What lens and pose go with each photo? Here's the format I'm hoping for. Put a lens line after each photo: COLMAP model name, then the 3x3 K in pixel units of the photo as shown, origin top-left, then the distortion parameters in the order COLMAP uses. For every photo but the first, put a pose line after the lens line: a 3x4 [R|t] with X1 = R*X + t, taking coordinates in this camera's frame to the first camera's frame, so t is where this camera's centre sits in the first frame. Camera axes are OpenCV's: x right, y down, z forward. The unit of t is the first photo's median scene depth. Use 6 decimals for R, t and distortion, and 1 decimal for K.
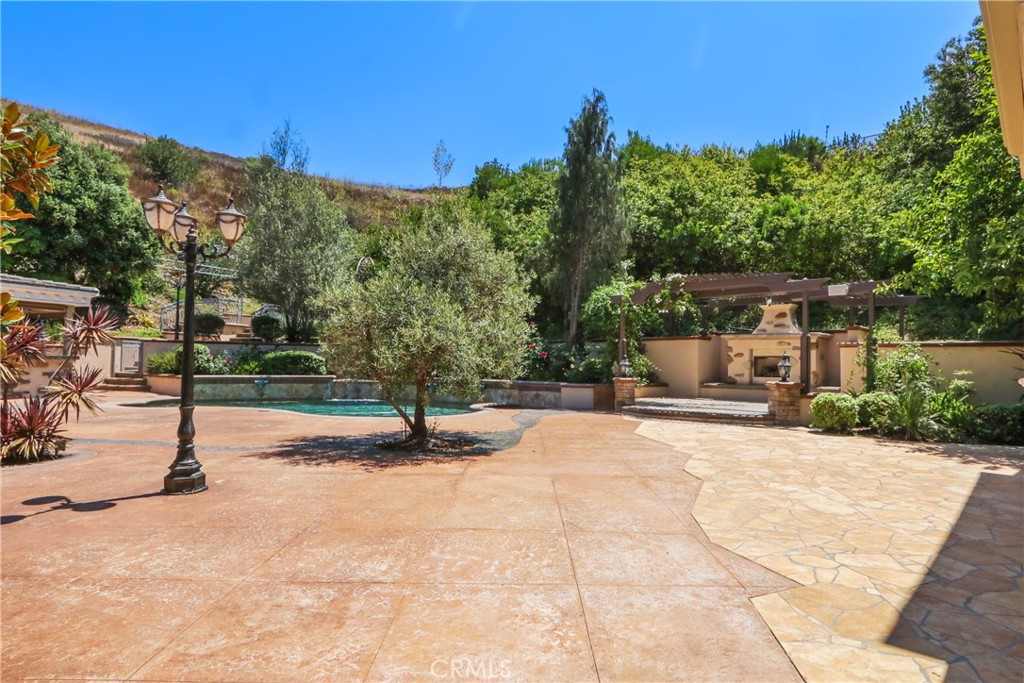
lens RADIAL K [[558.7, 0, 517.4], [0, 558.7, 341.9], [0, 0, 1]] dist [-0.024364, 0.005671]
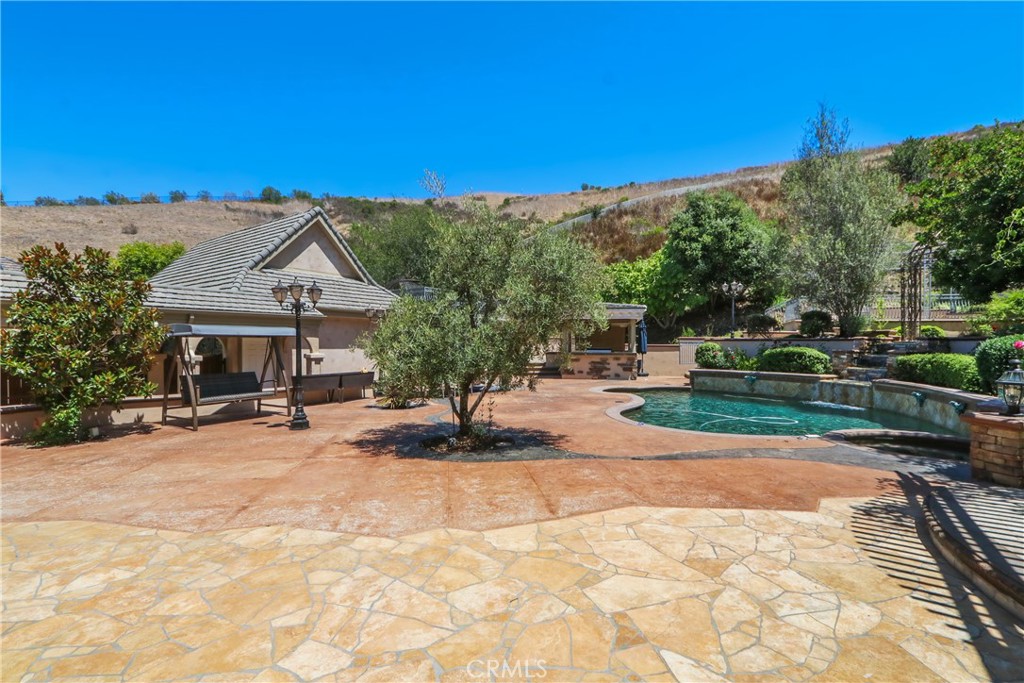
lens RADIAL K [[479.9, 0, 529.1], [0, 479.9, 351.1], [0, 0, 1]] dist [-0.010918, 0.001876]
pose [[0.164200, -0.000165, -0.986427, 0.350936], [0.031827, 0.999480, 0.005131, 0.003780], [0.985914, -0.032237, 0.164120, 0.426023]]
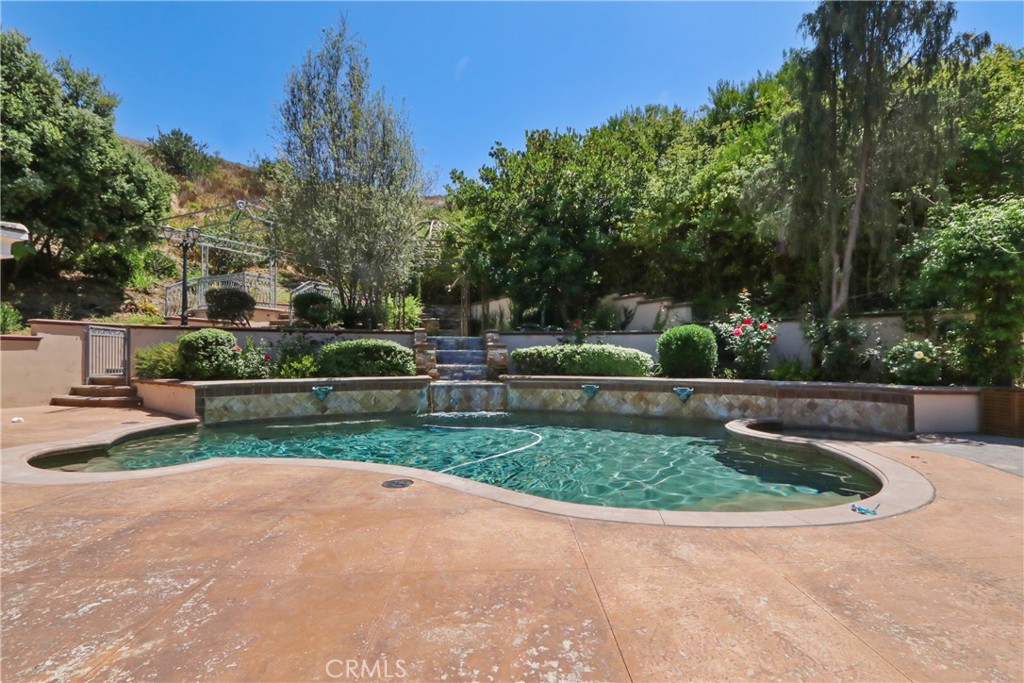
lens RADIAL K [[479.9, 0, 507.8], [0, 479.9, 345.9], [0, 0, 1]] dist [-0.010918, 0.001876]
pose [[0.999653, -0.016029, 0.020898, -0.254986], [0.015702, 0.999753, 0.015749, 0.018000], [-0.021145, -0.015415, 0.999658, 0.445110]]
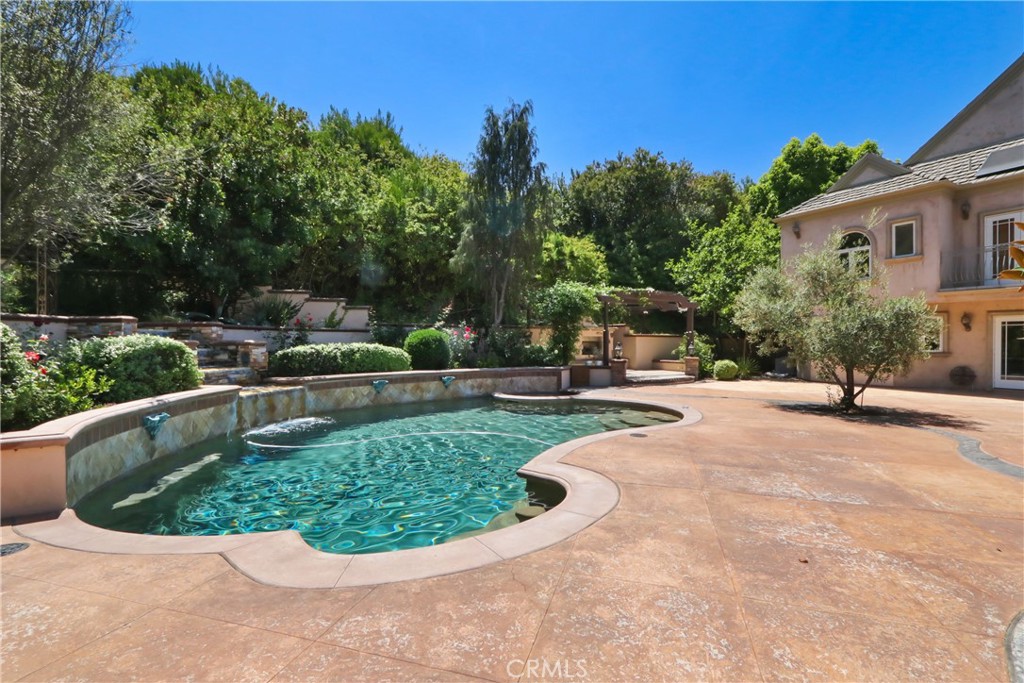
lens RADIAL K [[479.9, 0, 529.3], [0, 479.9, 346.0], [0, 0, 1]] dist [-0.010918, 0.001876]
pose [[0.280260, -0.021832, 0.959676, -0.682123], [-0.031876, 0.998978, 0.032035, 0.003207], [-0.959395, -0.039569, 0.279278, 0.640261]]
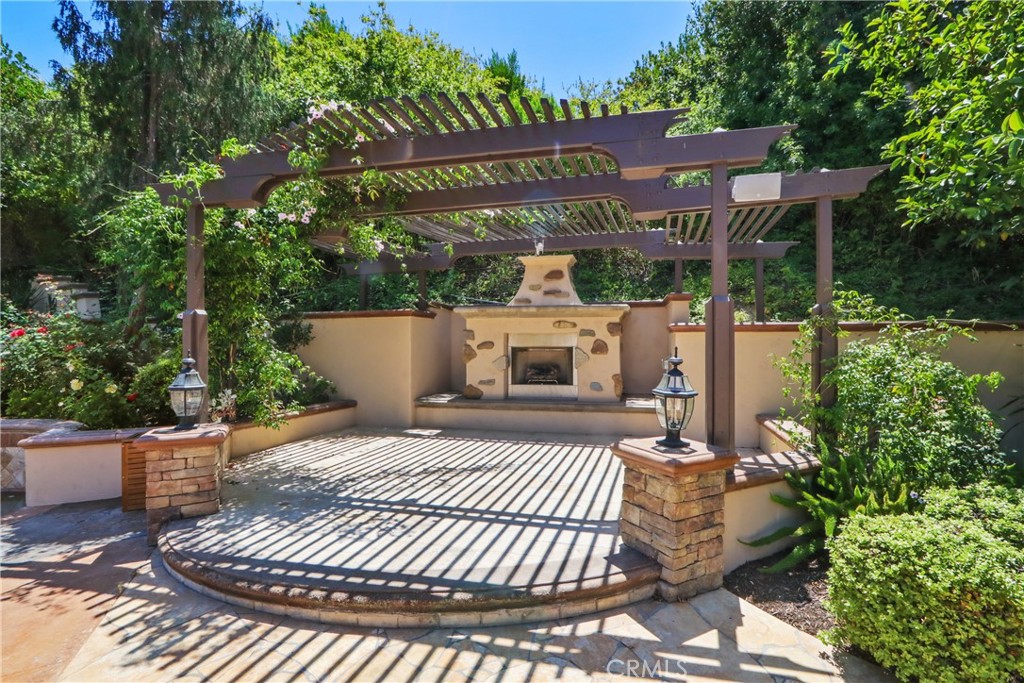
lens RADIAL K [[479.9, 0, 514.8], [0, 479.9, 331.1], [0, 0, 1]] dist [-0.010918, 0.001876]
pose [[0.869591, -0.003265, 0.493762, 0.157326], [-0.004492, 0.999884, 0.014523, 0.002368], [-0.493752, -0.014847, 0.869476, 0.474929]]
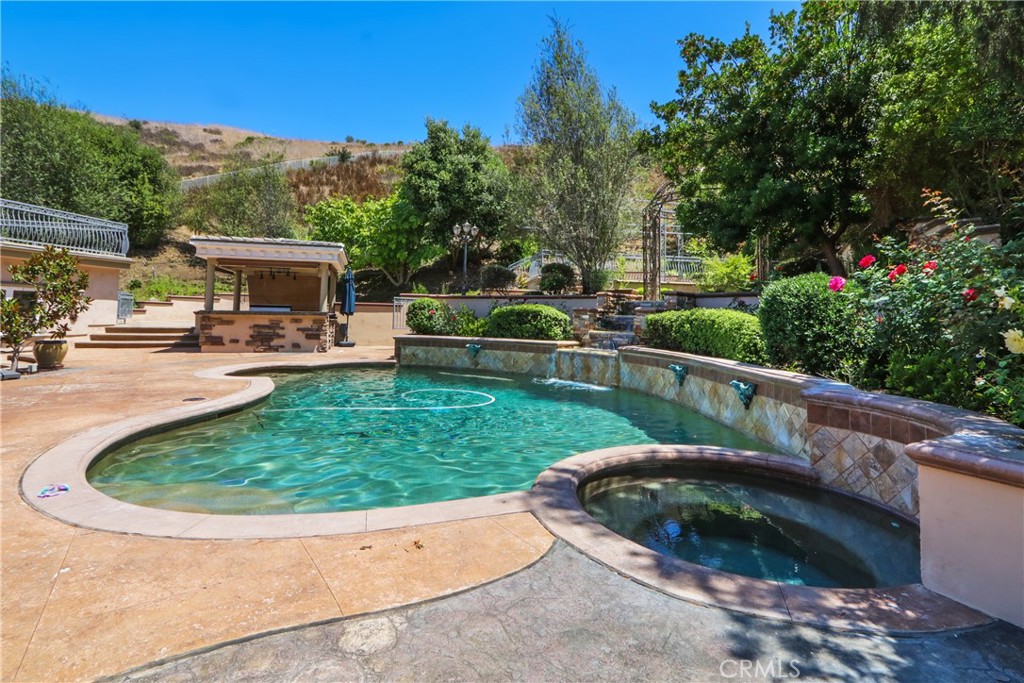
lens RADIAL K [[479.9, 0, 530.2], [0, 479.9, 303.9], [0, 0, 1]] dist [-0.010918, 0.001876]
pose [[0.585492, -0.026609, -0.810241, 0.099239], [0.016533, 0.999645, -0.020882, 0.028939], [0.810509, -0.001170, 0.585724, 0.664225]]
